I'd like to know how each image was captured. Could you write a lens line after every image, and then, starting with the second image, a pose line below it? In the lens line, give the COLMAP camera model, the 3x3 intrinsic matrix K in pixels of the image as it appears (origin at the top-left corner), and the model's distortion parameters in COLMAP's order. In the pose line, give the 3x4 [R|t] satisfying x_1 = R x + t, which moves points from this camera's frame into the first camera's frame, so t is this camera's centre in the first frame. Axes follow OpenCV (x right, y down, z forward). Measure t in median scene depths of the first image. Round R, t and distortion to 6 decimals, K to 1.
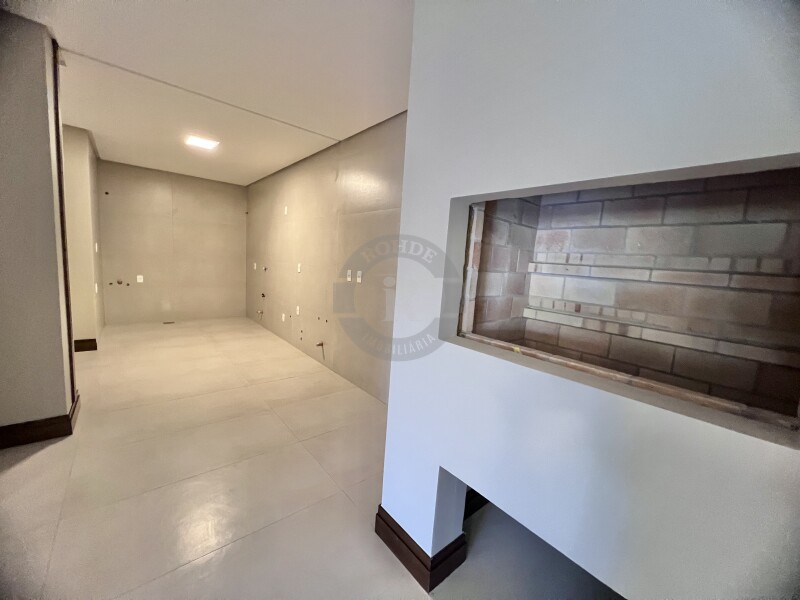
lens RADIAL K [[319.3, 0, 400.0], [0, 319.3, 300.0], [0, 0, 1]] dist [-0.001601, -0.000523]
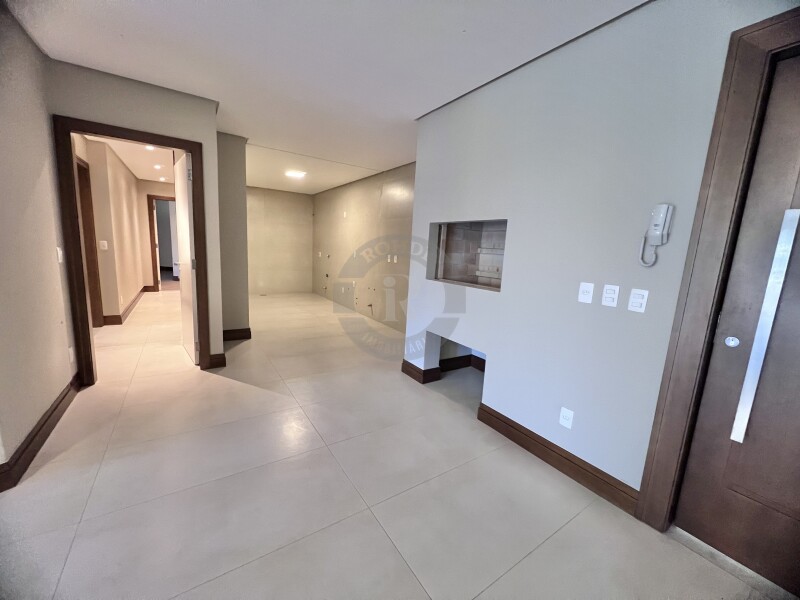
lens RADIAL K [[319.3, 0, 400.0], [0, 319.3, 300.0], [0, 0, 1]] dist [-0.001601, -0.000523]
pose [[0.993069, 0.004482, -0.117449, 0.154109], [-0.000452, 0.999411, 0.034317, 0.143993], [0.117534, -0.034026, 0.992486, -1.094934]]
